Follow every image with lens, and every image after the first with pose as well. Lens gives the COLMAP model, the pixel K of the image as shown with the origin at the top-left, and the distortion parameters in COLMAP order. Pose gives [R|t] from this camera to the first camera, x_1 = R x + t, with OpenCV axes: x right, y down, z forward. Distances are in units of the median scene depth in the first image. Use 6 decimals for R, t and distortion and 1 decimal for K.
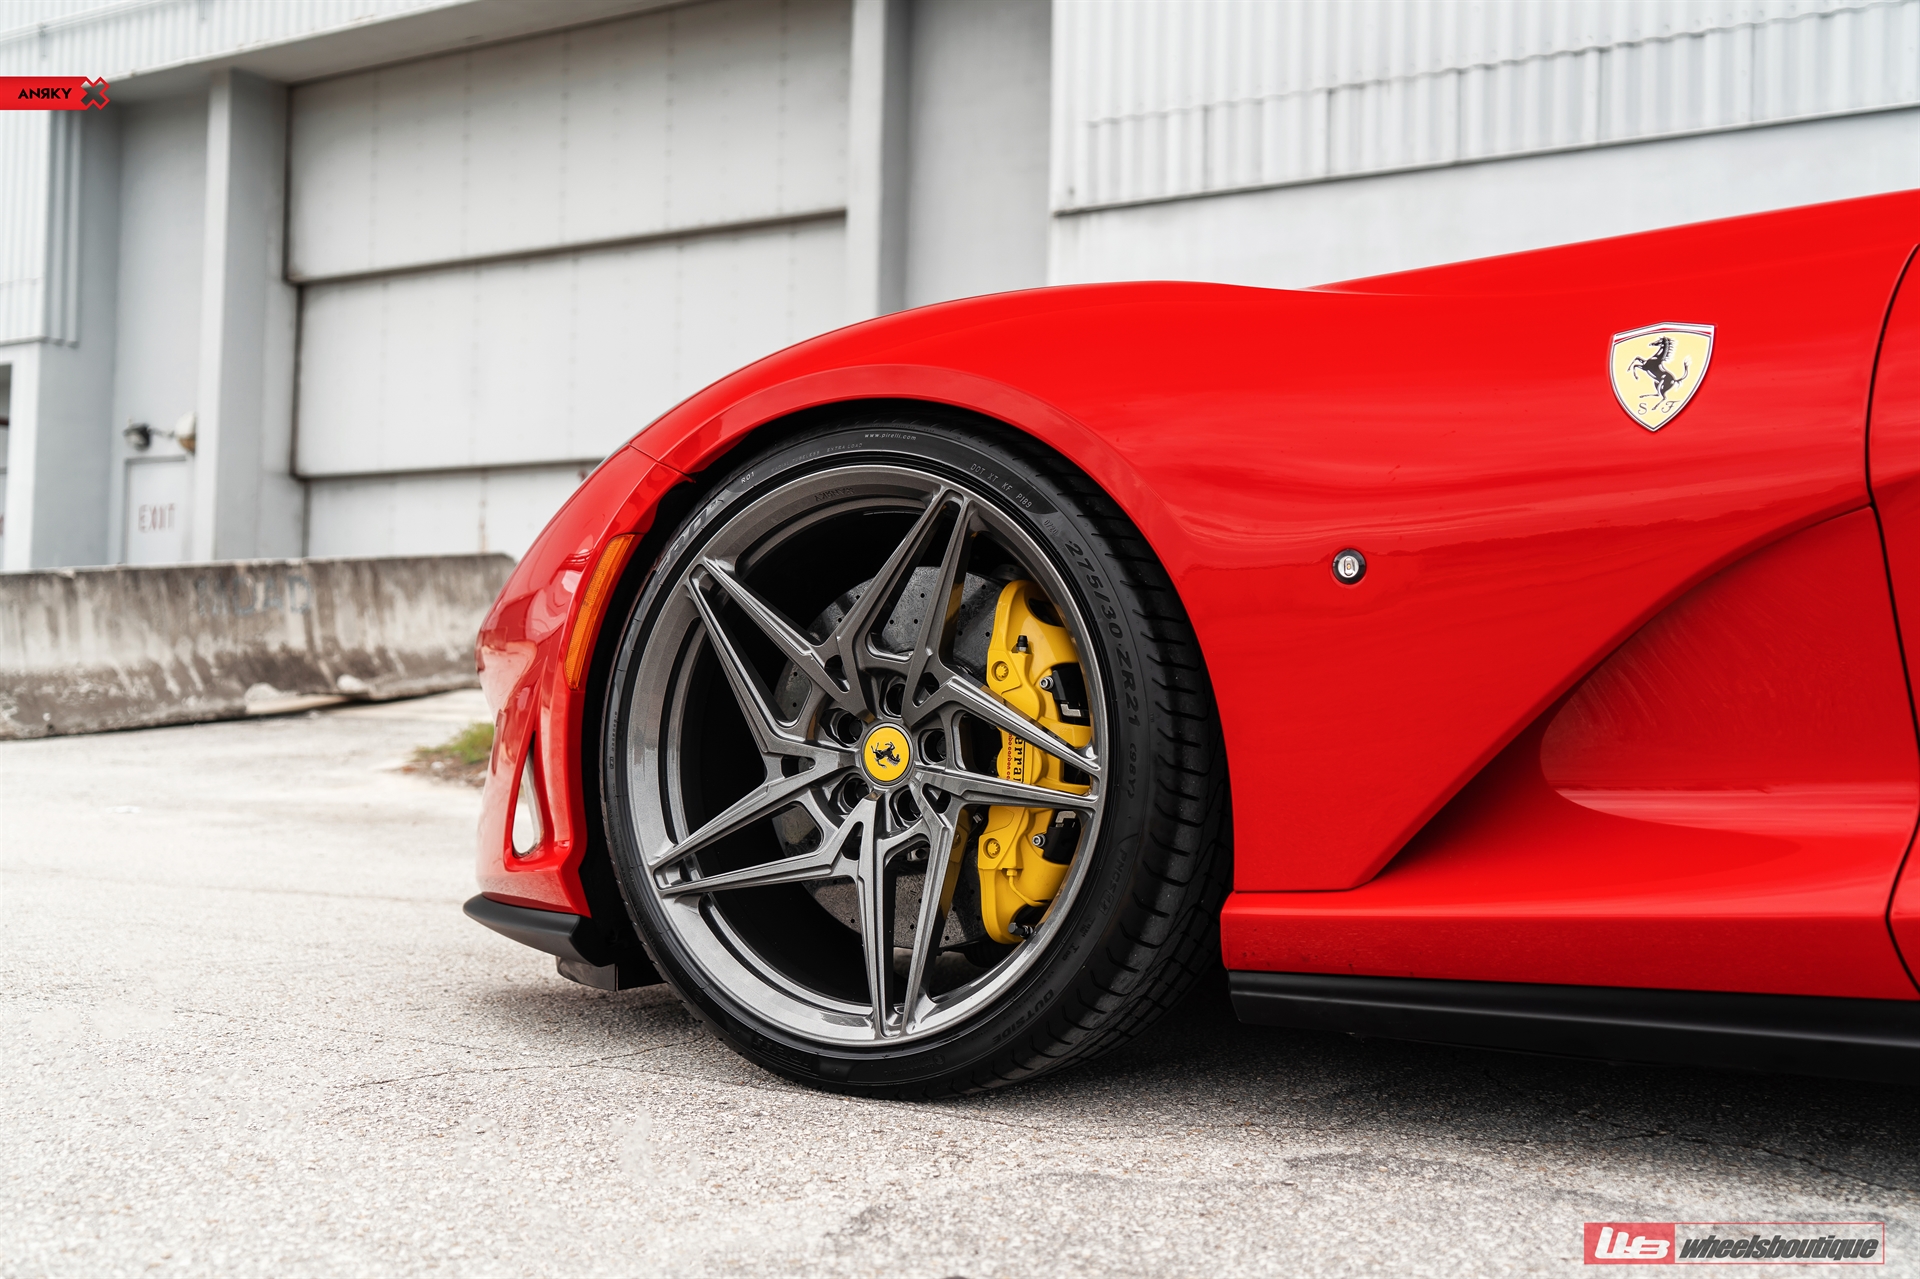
lens RADIAL K [[2099.0, 0, 957.6], [0, 2099.0, 610.5], [0, 0, 1]] dist [0.011356, -0.000909]
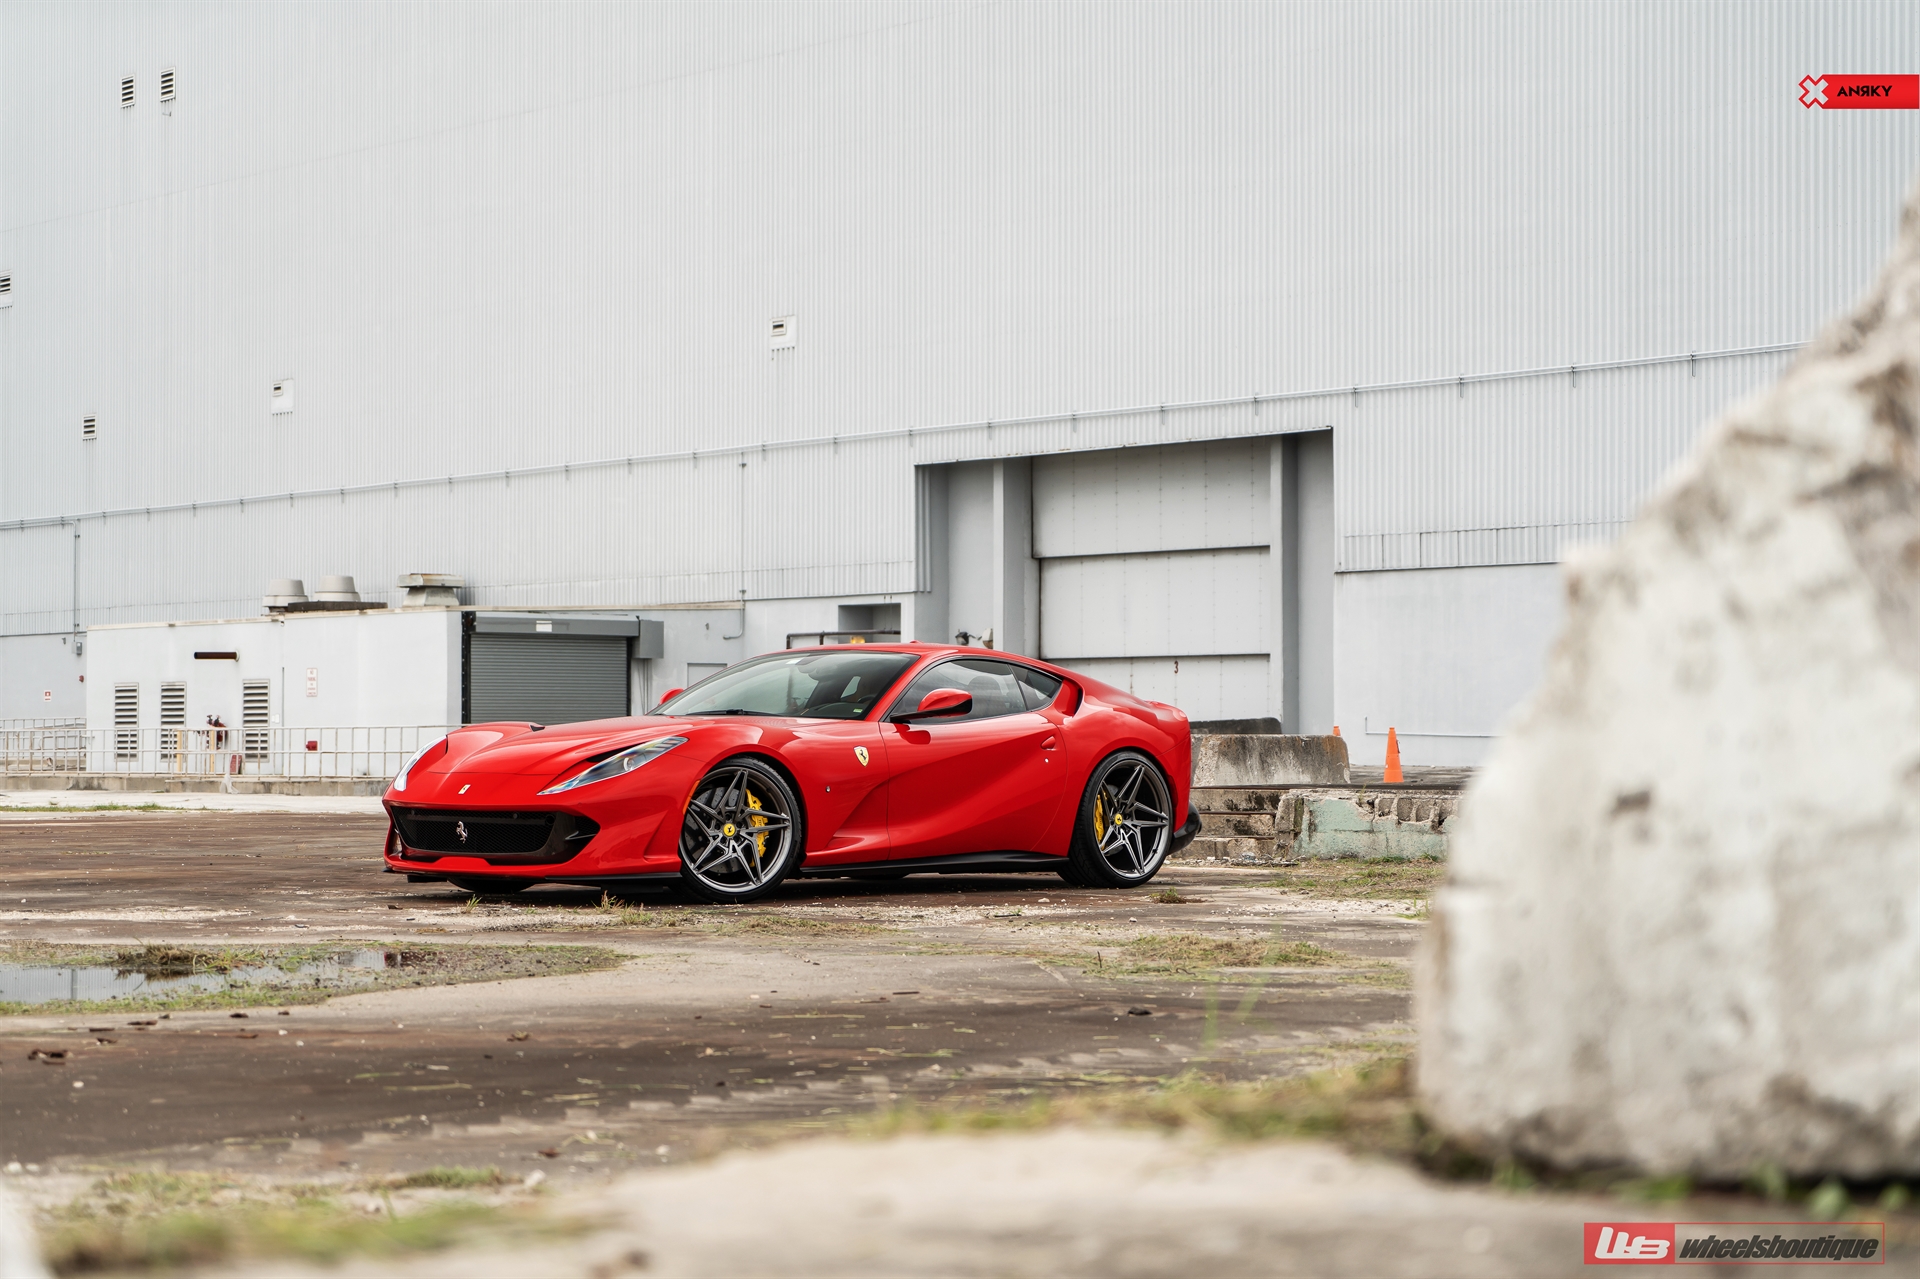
lens RADIAL K [[4010.0, 0, 960.0], [0, 4010.0, 639.5], [0, 0, 1]] dist [0.048249, 0.142386]
pose [[0.946111, -0.024603, -0.322907, 1.599204], [0.029766, 0.999496, 0.011062, -0.247759], [0.322472, -0.020077, 0.946366, -4.987021]]
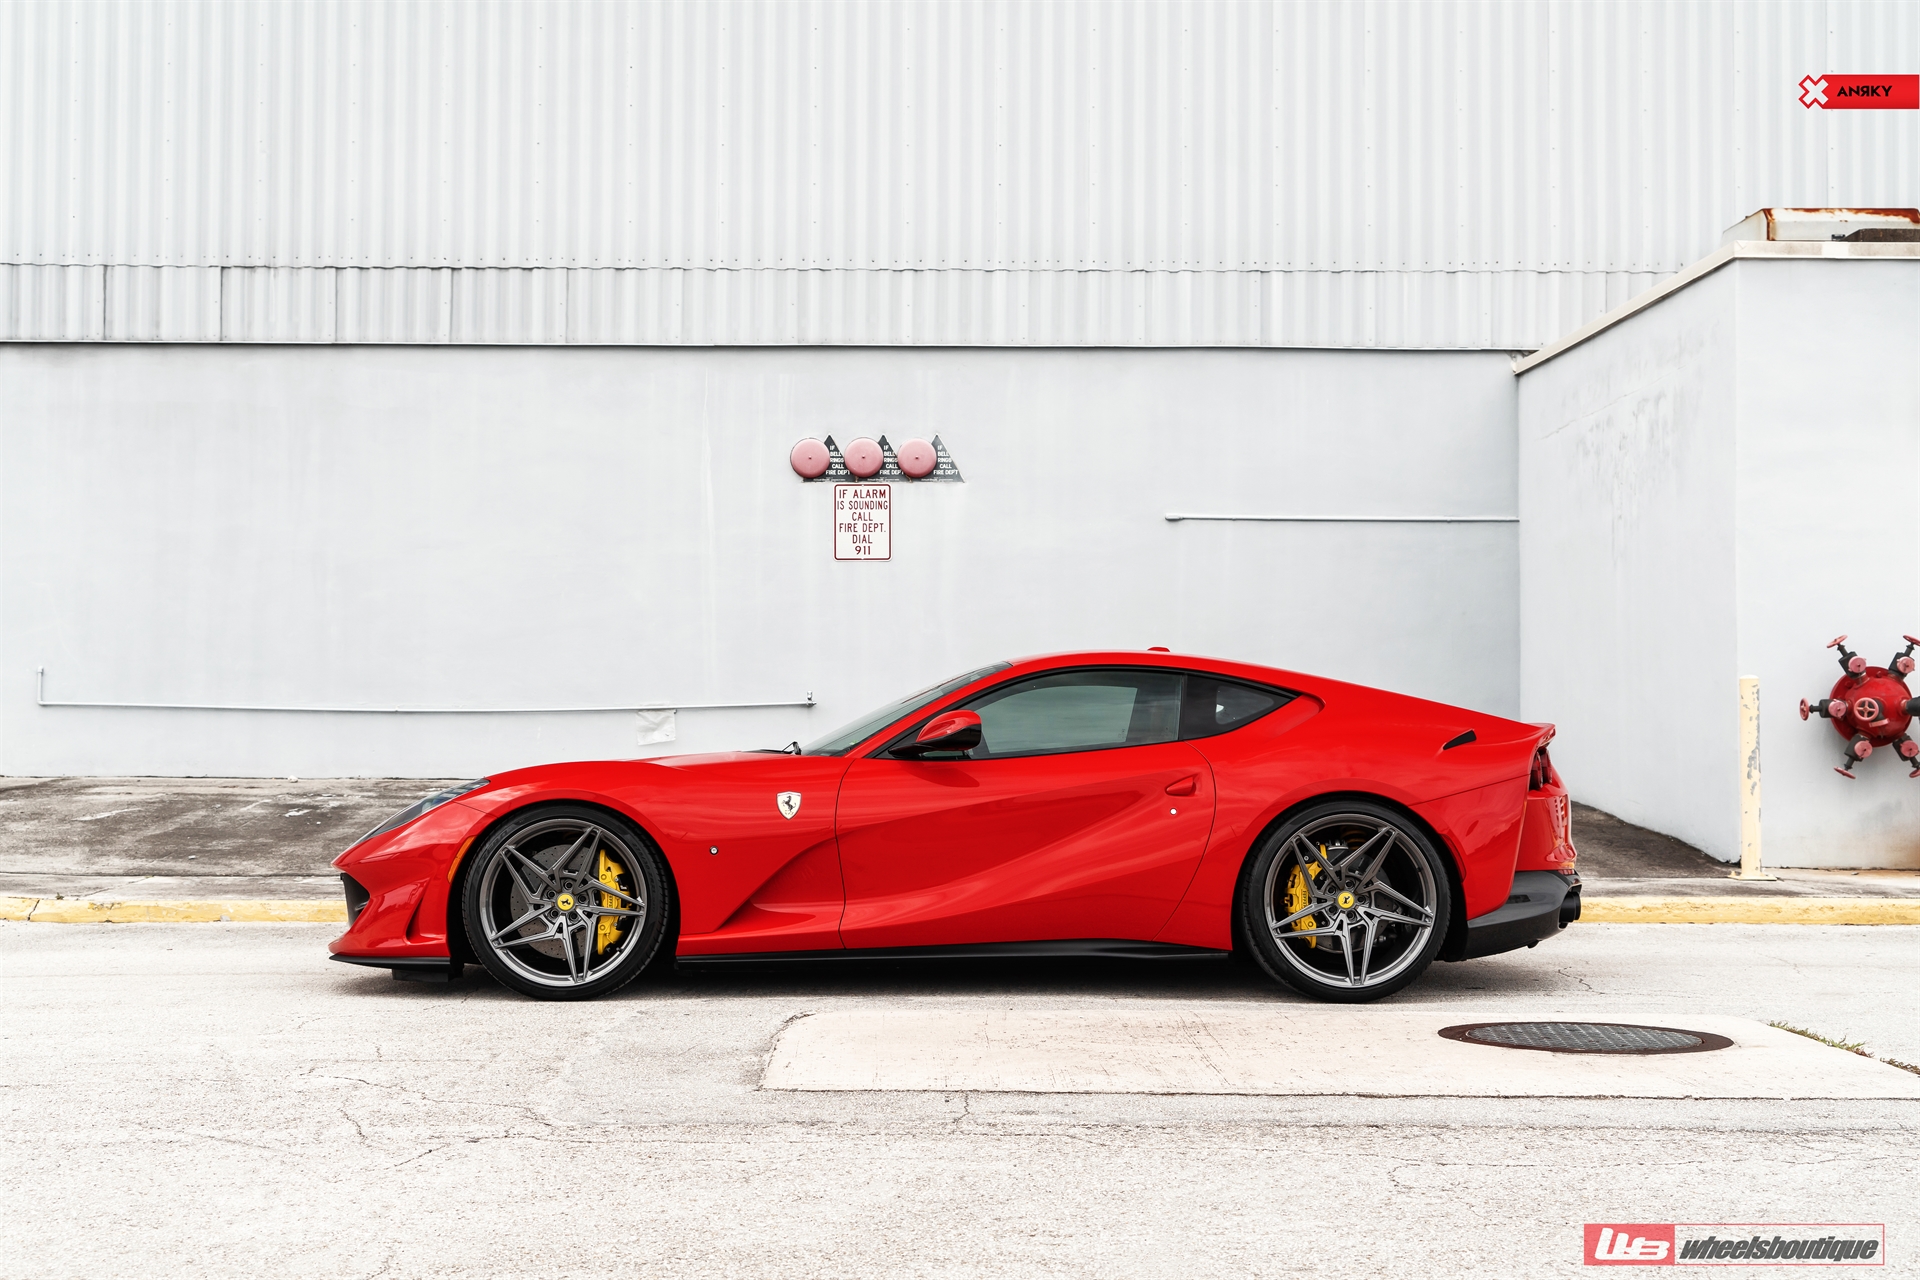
lens RADIAL K [[2532.6, 0, 960.0], [0, 2532.6, 640.0], [0, 0, 1]] dist [0.004428, -0.016656]
pose [[0.834296, 0.001701, 0.551314, -0.336528], [-0.008953, 0.999905, 0.010463, -0.077098], [-0.551244, -0.013665, 0.834232, -0.527788]]
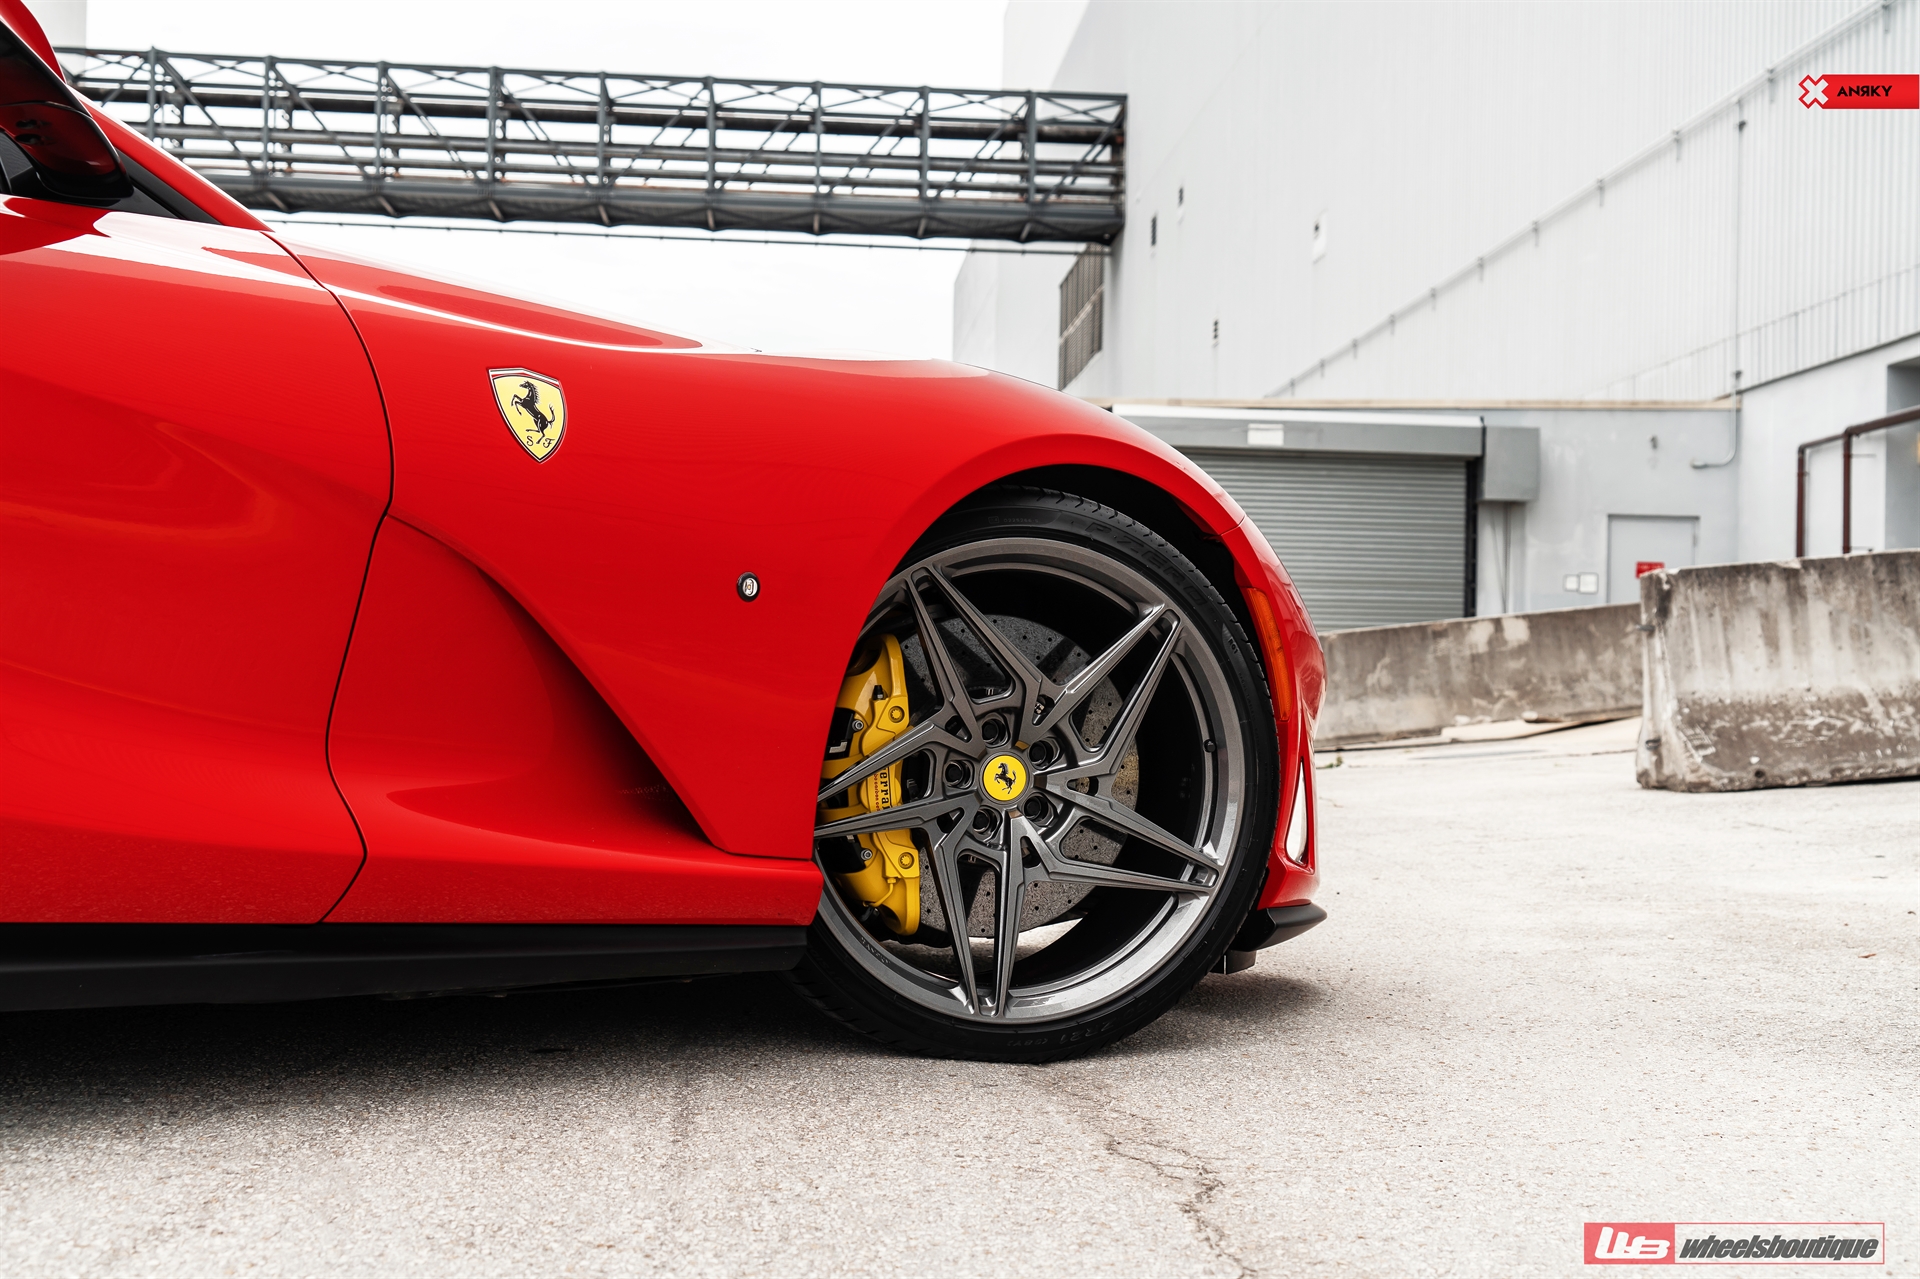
lens RADIAL K [[2344.6, 0, 1038.0], [0, 2344.6, 645.7], [0, 0, 1]] dist [0.033001, 0.017065]
pose [[0.624938, -0.026704, -0.780217, 0.050369], [0.024946, 0.999588, -0.014231, 0.015253], [0.780275, -0.010570, 0.625347, 0.277776]]
